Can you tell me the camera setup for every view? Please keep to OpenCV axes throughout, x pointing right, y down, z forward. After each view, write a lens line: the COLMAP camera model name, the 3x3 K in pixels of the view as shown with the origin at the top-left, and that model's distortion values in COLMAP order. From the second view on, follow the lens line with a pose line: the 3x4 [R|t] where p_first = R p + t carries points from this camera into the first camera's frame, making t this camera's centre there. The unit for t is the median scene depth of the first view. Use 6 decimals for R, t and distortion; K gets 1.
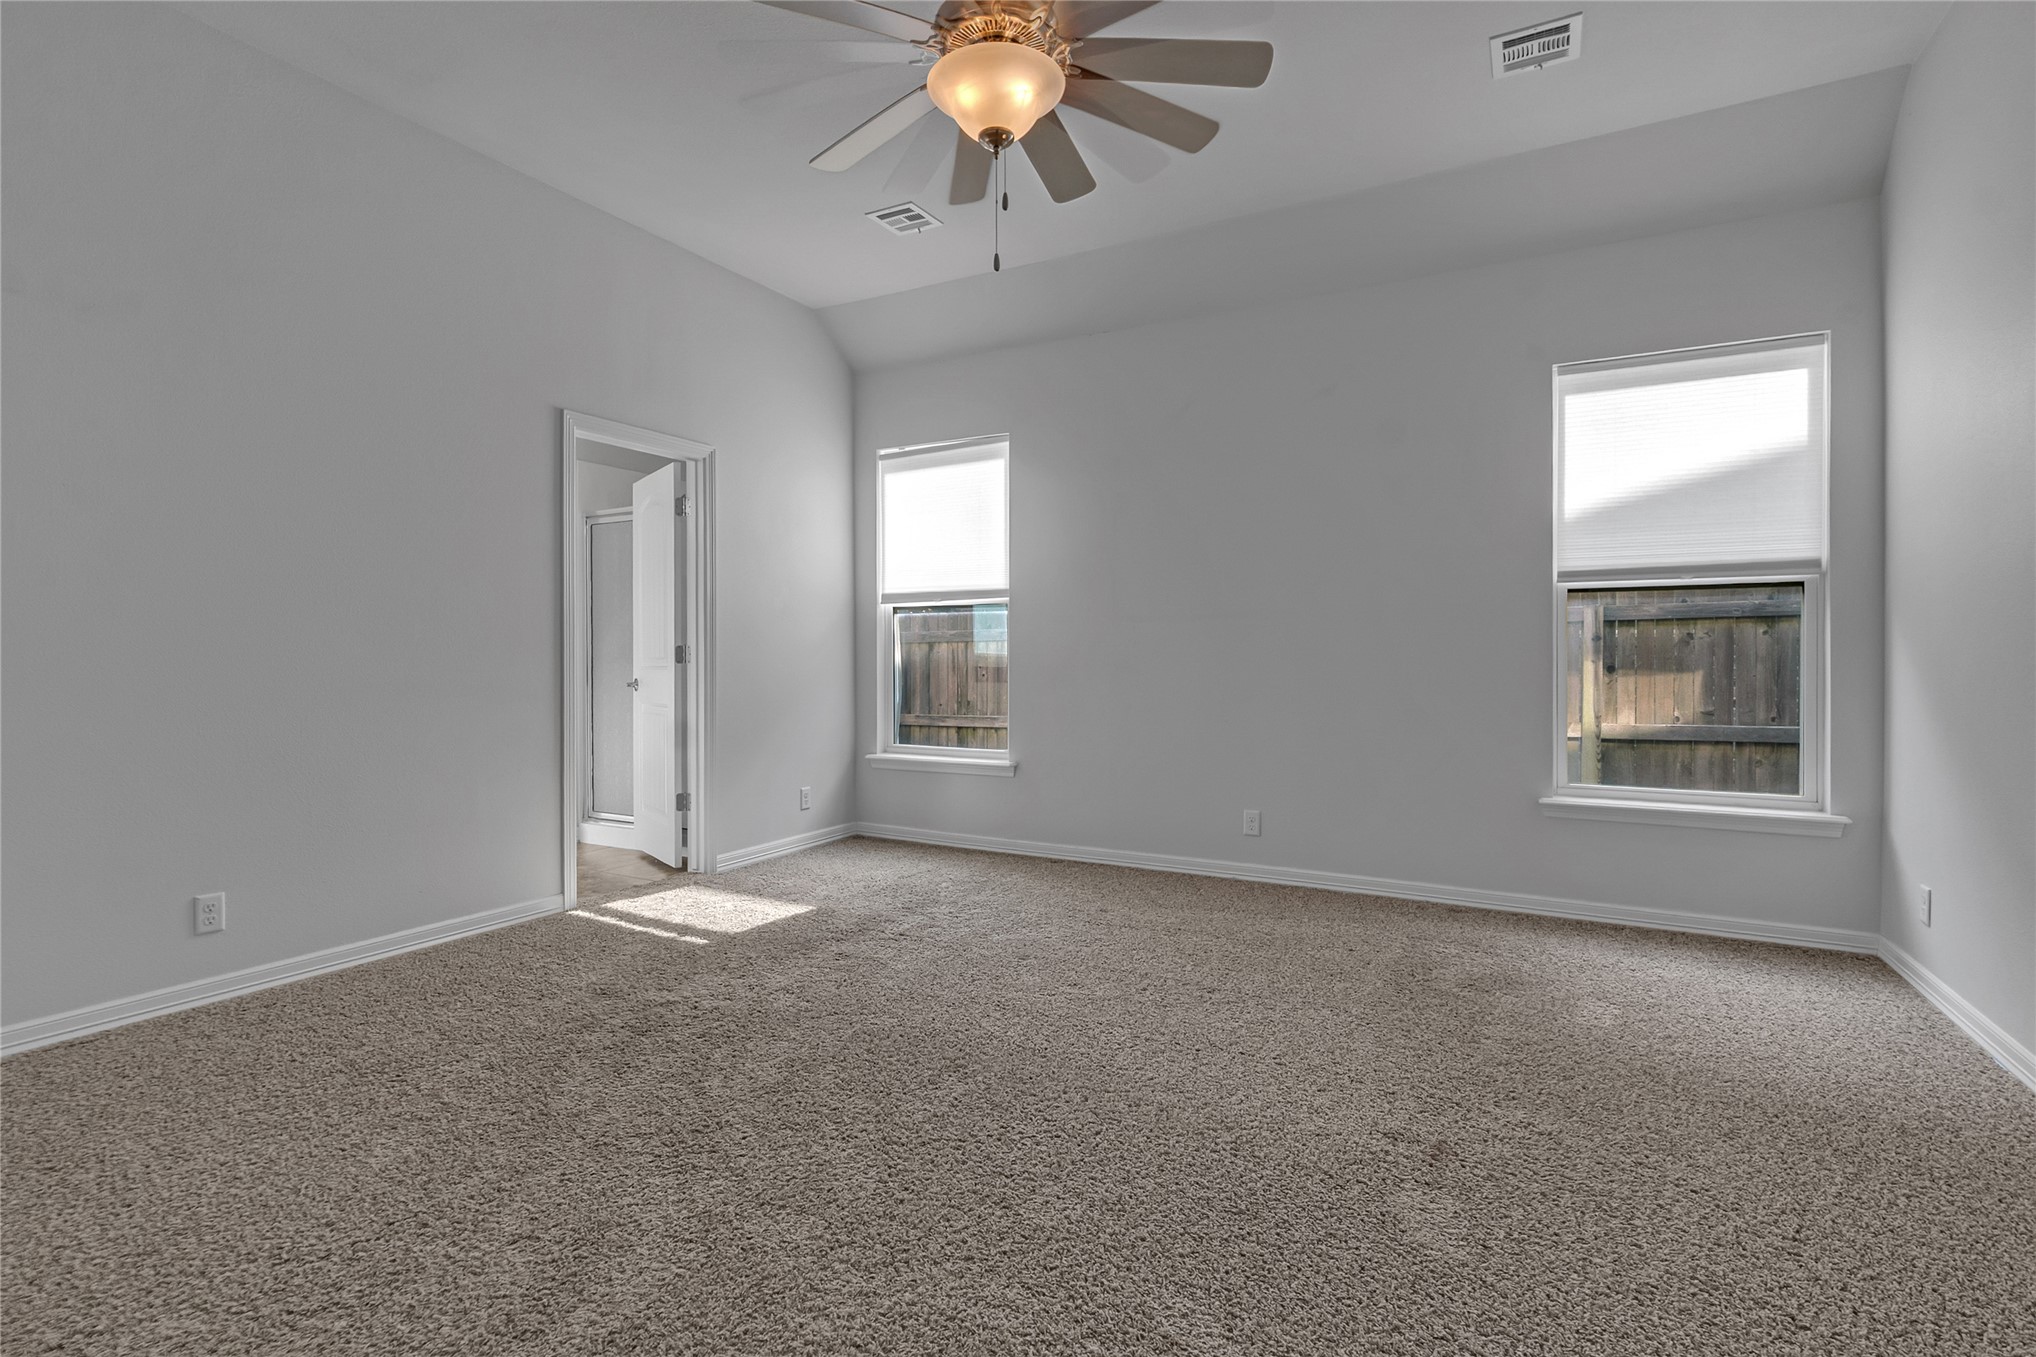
lens RADIAL K [[993.6, 0, 962.5], [0, 993.6, 663.2], [0, 0, 1]] dist [-0.012454, 0.001210]
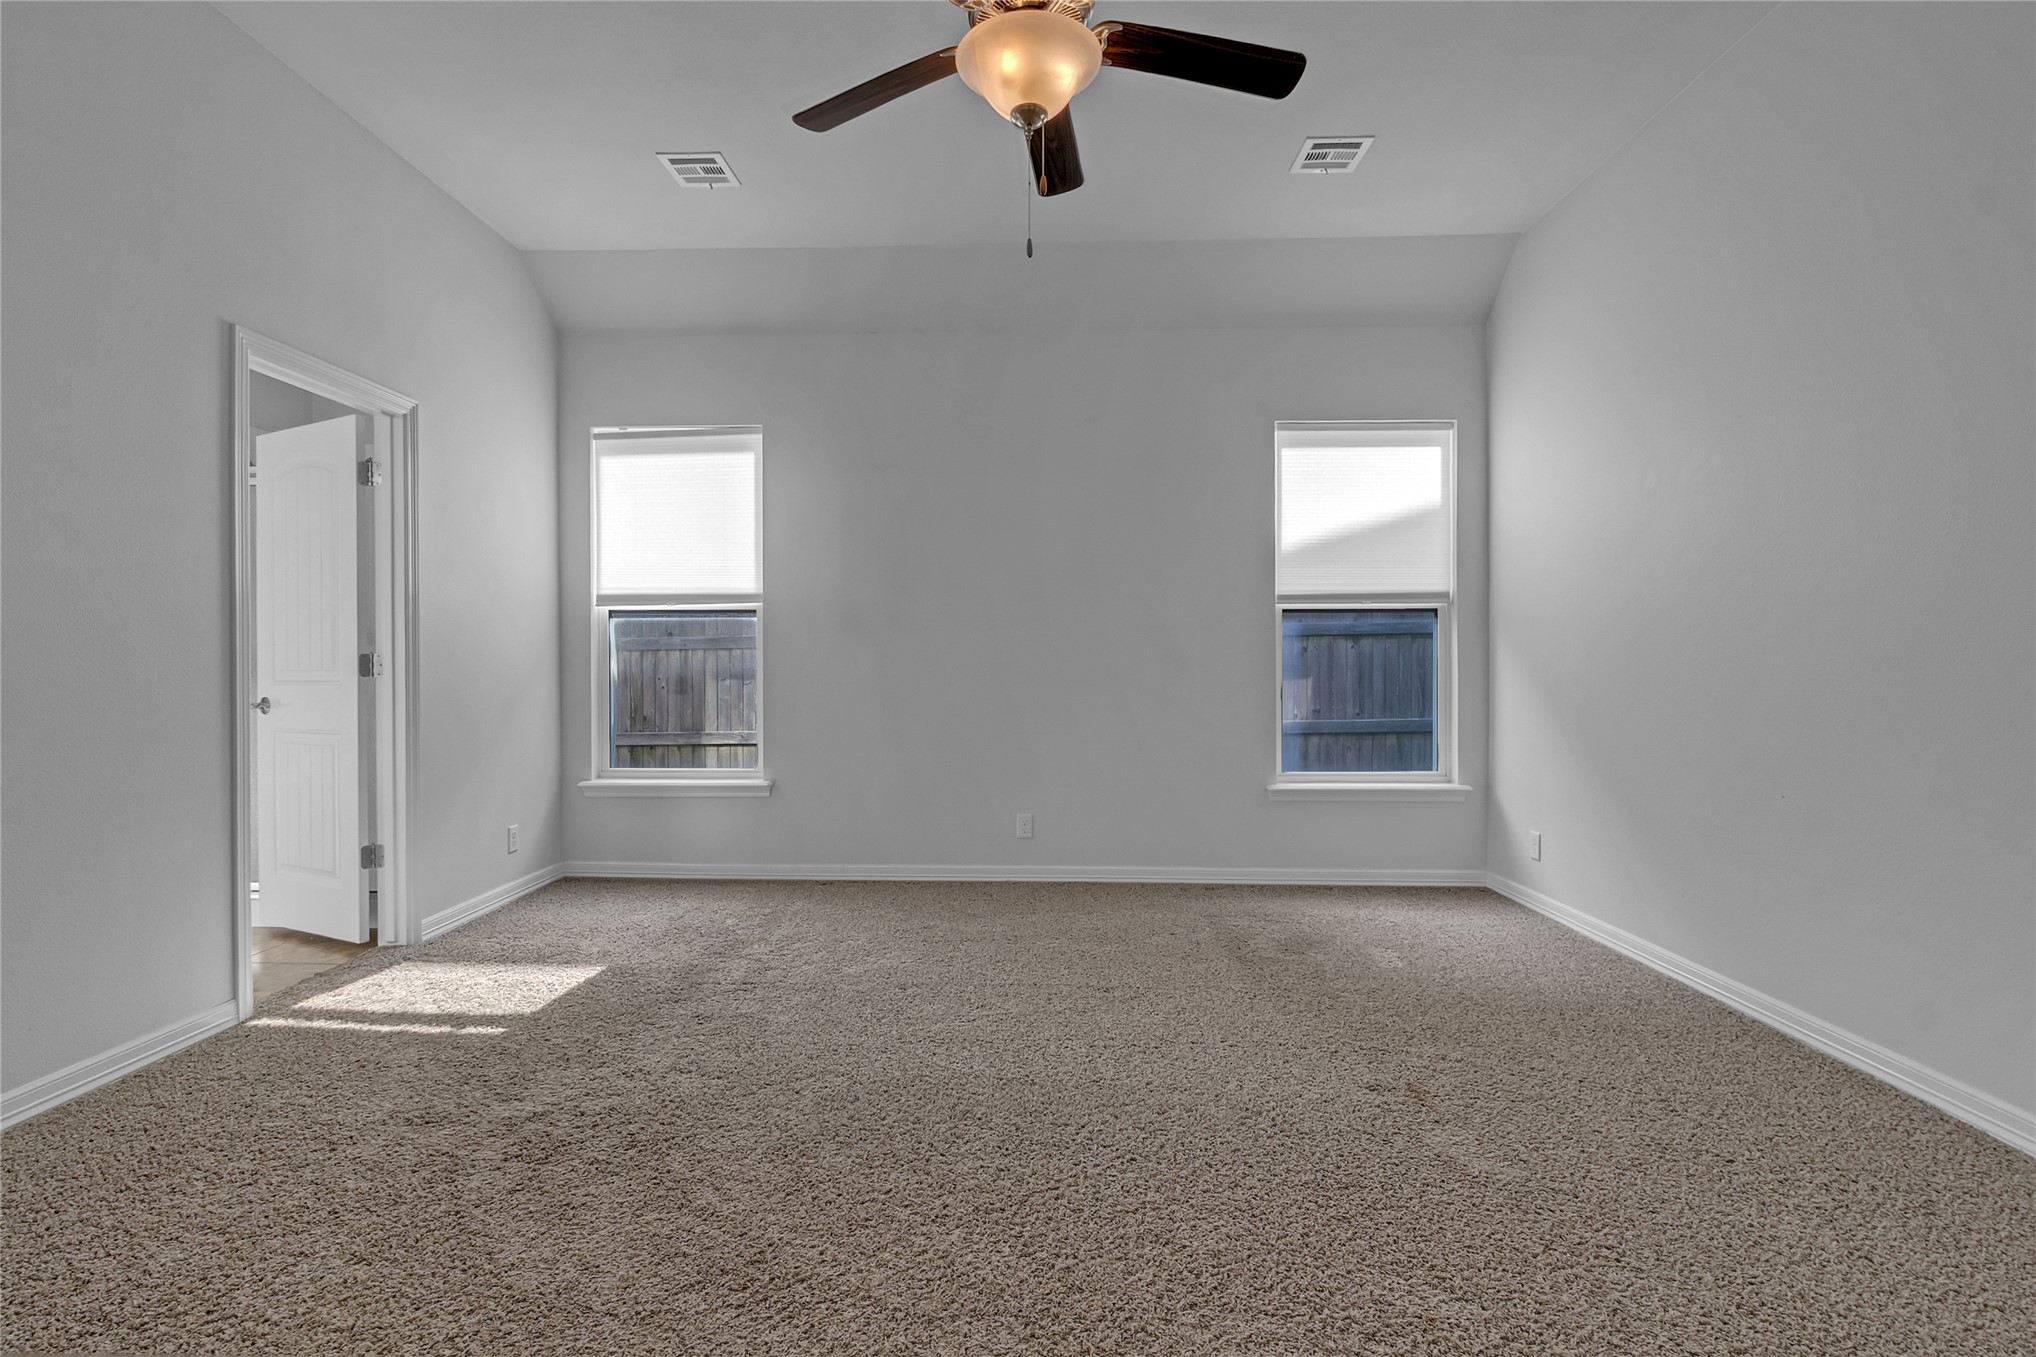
lens RADIAL K [[993.6, 0, 953.1], [0, 993.6, 670.7], [0, 0, 1]] dist [-0.012454, 0.001210]
pose [[0.877961, -0.004094, 0.478714, -0.309722], [0.005192, 0.999986, -0.000971, -0.001876], [-0.478703, 0.003338, 0.877970, 0.134577]]
